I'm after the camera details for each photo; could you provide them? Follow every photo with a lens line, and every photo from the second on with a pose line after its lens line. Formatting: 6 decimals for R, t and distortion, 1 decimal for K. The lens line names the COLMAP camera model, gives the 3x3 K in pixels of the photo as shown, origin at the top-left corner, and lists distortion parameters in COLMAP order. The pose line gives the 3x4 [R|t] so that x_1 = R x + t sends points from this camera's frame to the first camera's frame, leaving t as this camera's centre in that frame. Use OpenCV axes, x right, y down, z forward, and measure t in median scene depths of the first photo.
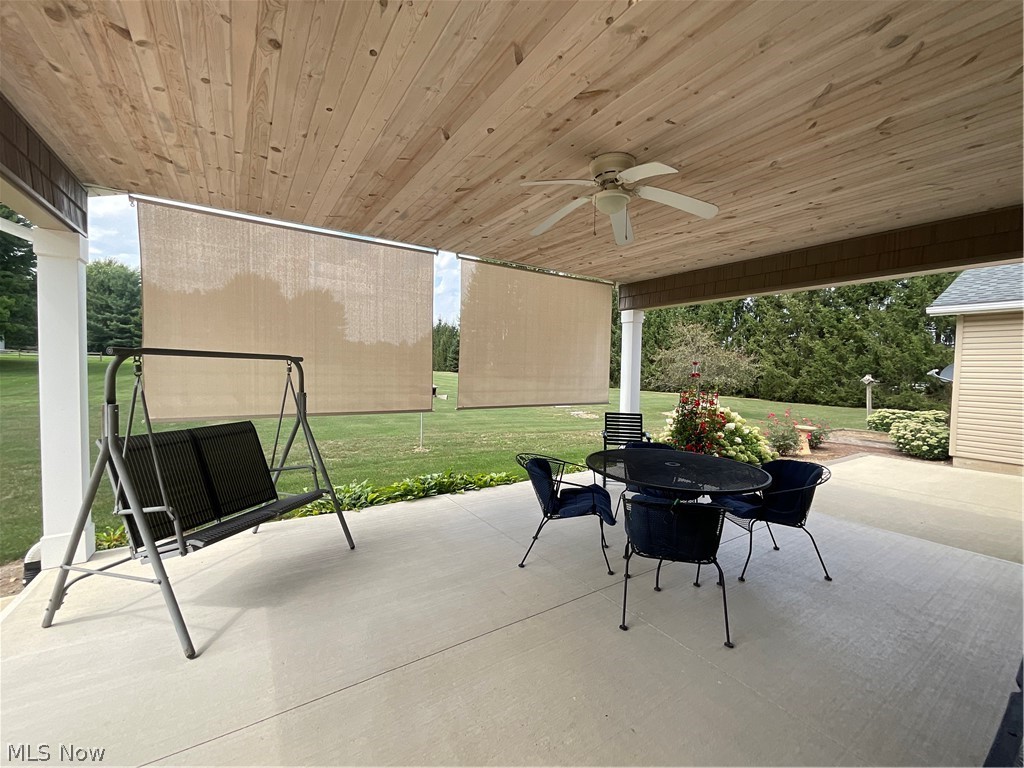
lens RADIAL K [[416.3, 0, 512.0], [0, 416.3, 384.0], [0, 0, 1]] dist [-0.001510, -0.000198]
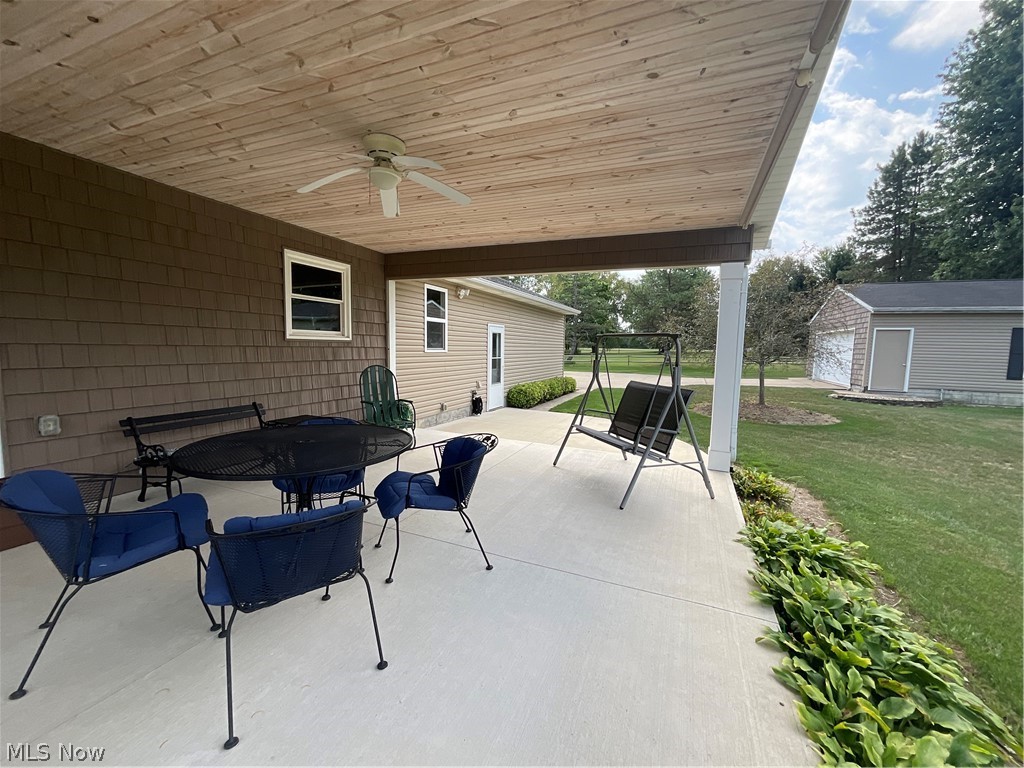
lens RADIAL K [[416.3, 0, 512.0], [0, 416.3, 384.0], [0, 0, 1]] dist [-0.001510, -0.000198]
pose [[-0.832522, 0.015754, -0.553768, 0.487037], [-0.057297, 0.991787, 0.114353, -0.036426], [0.551021, 0.126930, -0.824782, 1.827854]]
